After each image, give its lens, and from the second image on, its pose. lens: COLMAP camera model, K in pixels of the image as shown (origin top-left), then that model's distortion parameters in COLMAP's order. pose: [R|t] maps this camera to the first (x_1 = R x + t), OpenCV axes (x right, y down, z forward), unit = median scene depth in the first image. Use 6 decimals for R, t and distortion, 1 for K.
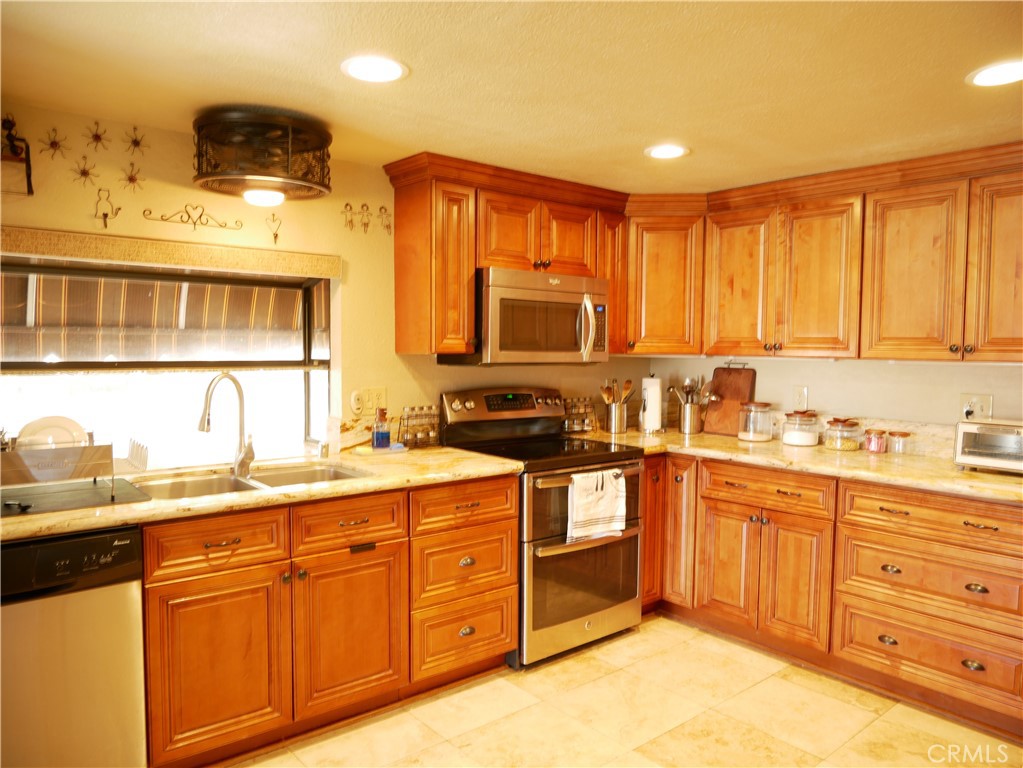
lens RADIAL K [[725.5, 0, 511.5], [0, 725.5, 384.0], [0, 0, 1]] dist [-0.041622, 0.007036]
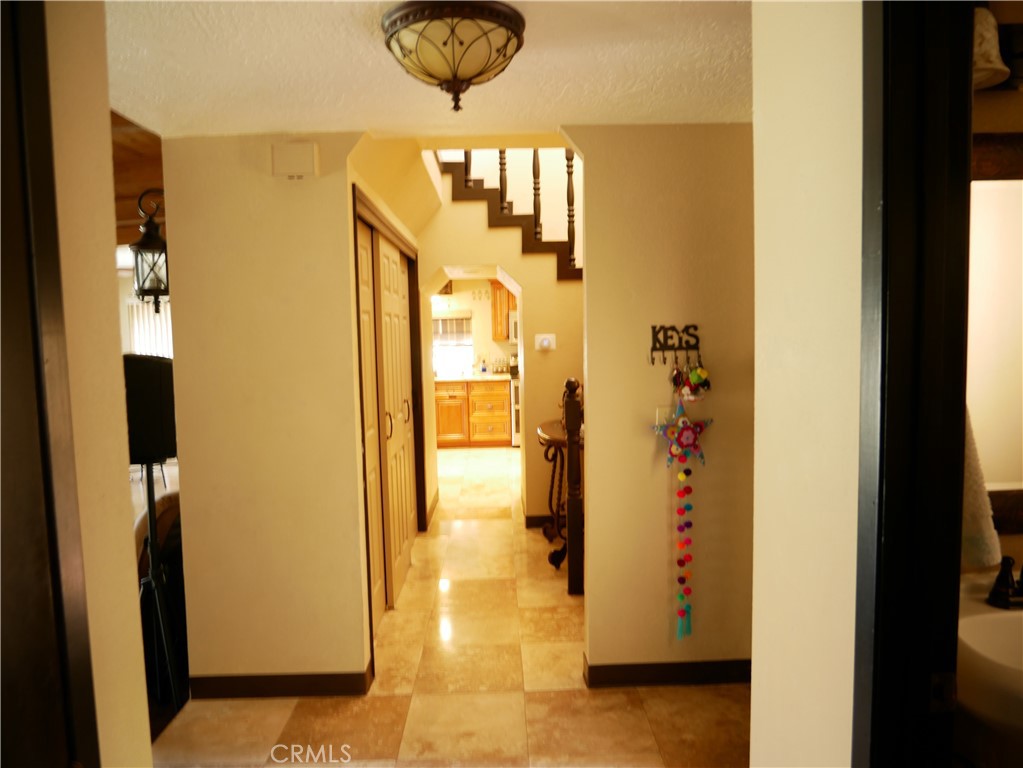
lens RADIAL K [[725.5, 0, 511.5], [0, 725.5, 384.0], [0, 0, 1]] dist [-0.041622, 0.007036]
pose [[0.778019, 0.019137, -0.627950, 1.809479], [-0.001203, 0.999579, 0.028972, 0.048517], [0.628240, -0.021785, 0.777714, -1.271704]]
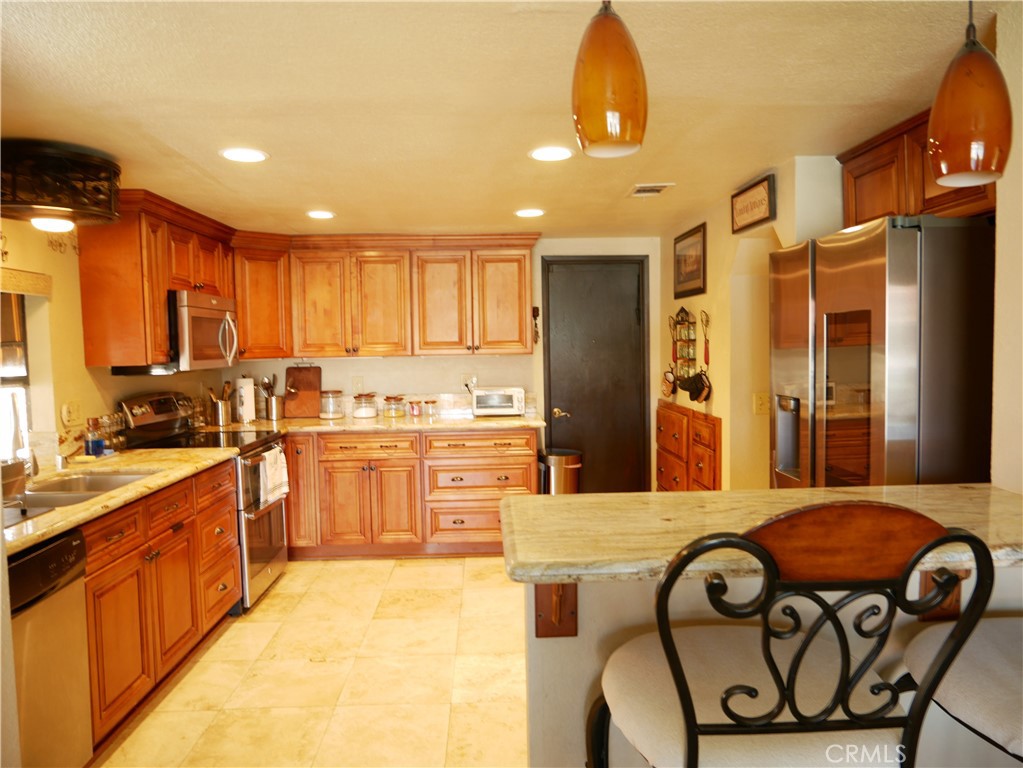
lens RADIAL K [[725.5, 0, 511.5], [0, 725.5, 384.0], [0, 0, 1]] dist [-0.041622, 0.007036]
pose [[0.614653, -0.064712, 0.786139, -0.632605], [0.065307, 0.997382, 0.031039, -0.009164], [-0.786090, 0.032262, 0.617270, -0.142571]]
